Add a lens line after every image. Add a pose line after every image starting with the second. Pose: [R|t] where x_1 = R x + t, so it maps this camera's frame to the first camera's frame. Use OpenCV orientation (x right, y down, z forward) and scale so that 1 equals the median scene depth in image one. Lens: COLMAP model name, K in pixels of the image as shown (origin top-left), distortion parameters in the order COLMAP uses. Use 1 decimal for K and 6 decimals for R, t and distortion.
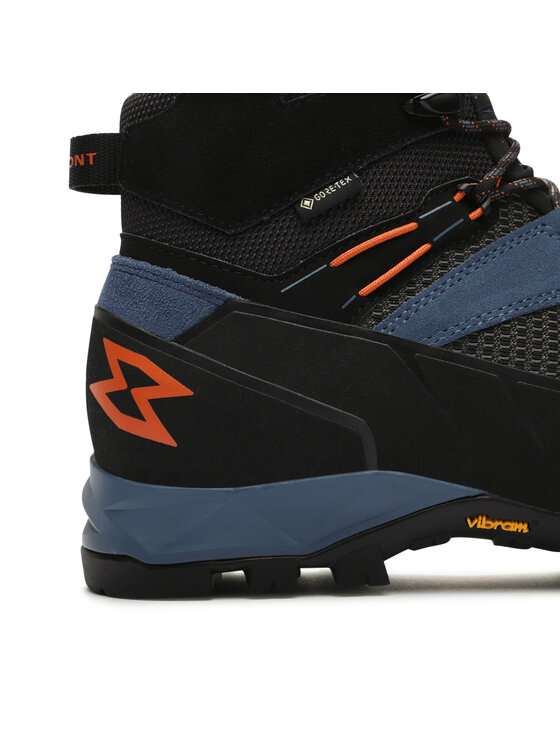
lens RADIAL K [[1873.2, 0, 278.3], [0, 1873.2, 369.3], [0, 0, 1]] dist [0.276324, 0.000000]
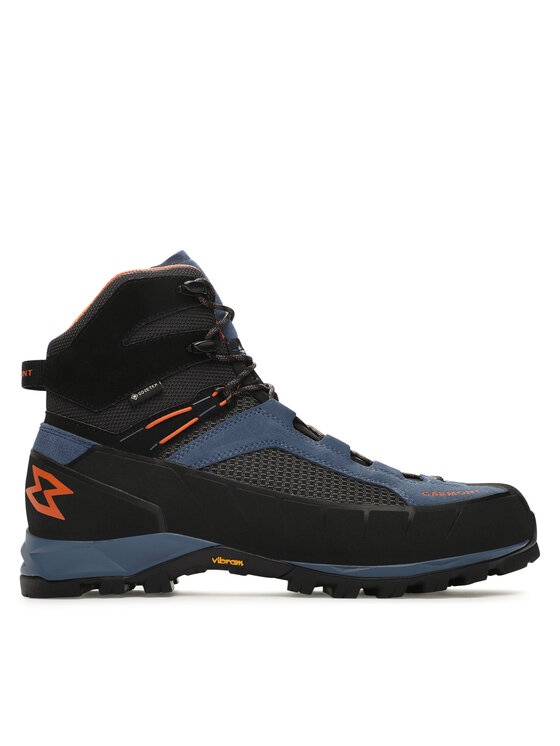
lens RADIAL K [[1873.2, 0, 279.6], [0, 1873.2, 375.2], [0, 0, 1]] dist [0.276324, 0.000000]
pose [[0.998260, 0.006734, -0.058574, 0.280969], [-0.011880, 0.996053, -0.087967, 0.060163], [0.057750, 0.088510, 0.994400, -0.947177]]
